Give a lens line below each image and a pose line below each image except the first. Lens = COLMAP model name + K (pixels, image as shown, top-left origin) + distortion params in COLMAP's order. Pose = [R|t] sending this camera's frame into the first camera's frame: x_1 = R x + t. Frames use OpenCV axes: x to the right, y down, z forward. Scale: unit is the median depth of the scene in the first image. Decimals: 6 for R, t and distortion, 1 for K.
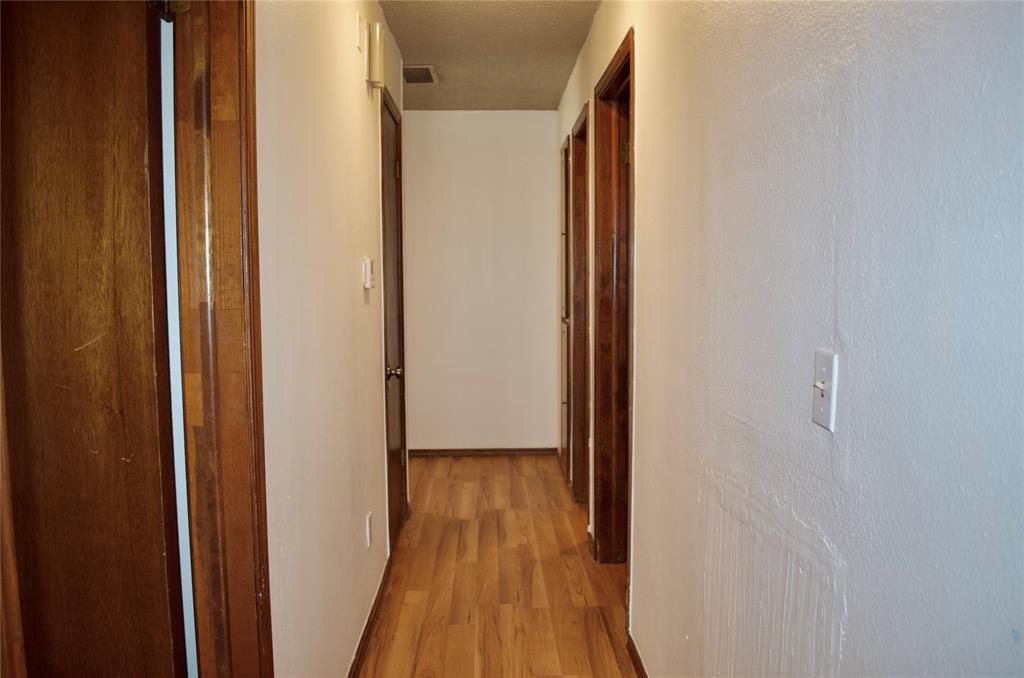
lens RADIAL K [[807.7, 0, 518.6], [0, 807.7, 341.4], [0, 0, 1]] dist [-0.077634, 0.002962]
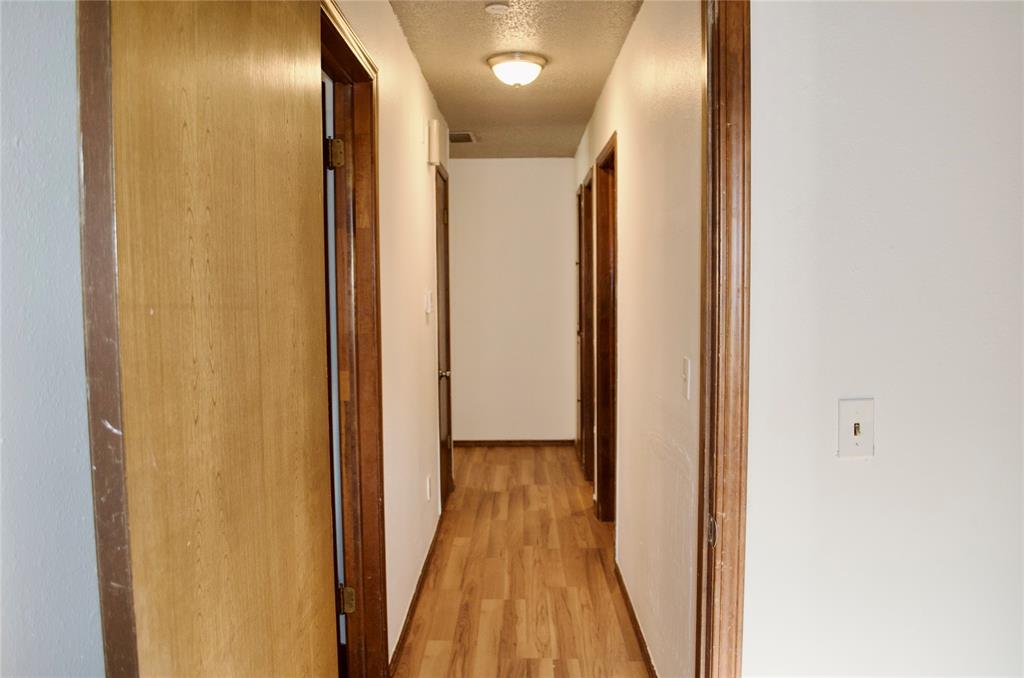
lens RADIAL K [[807.7, 0, 512.0], [0, 807.7, 337.0], [0, 0, 1]] dist [-0.077634, 0.002962]
pose [[0.998880, -0.000229, -0.047306, 0.019711], [-0.000475, 0.999889, -0.014874, -0.003507], [0.047304, 0.014880, 0.998770, -0.337192]]
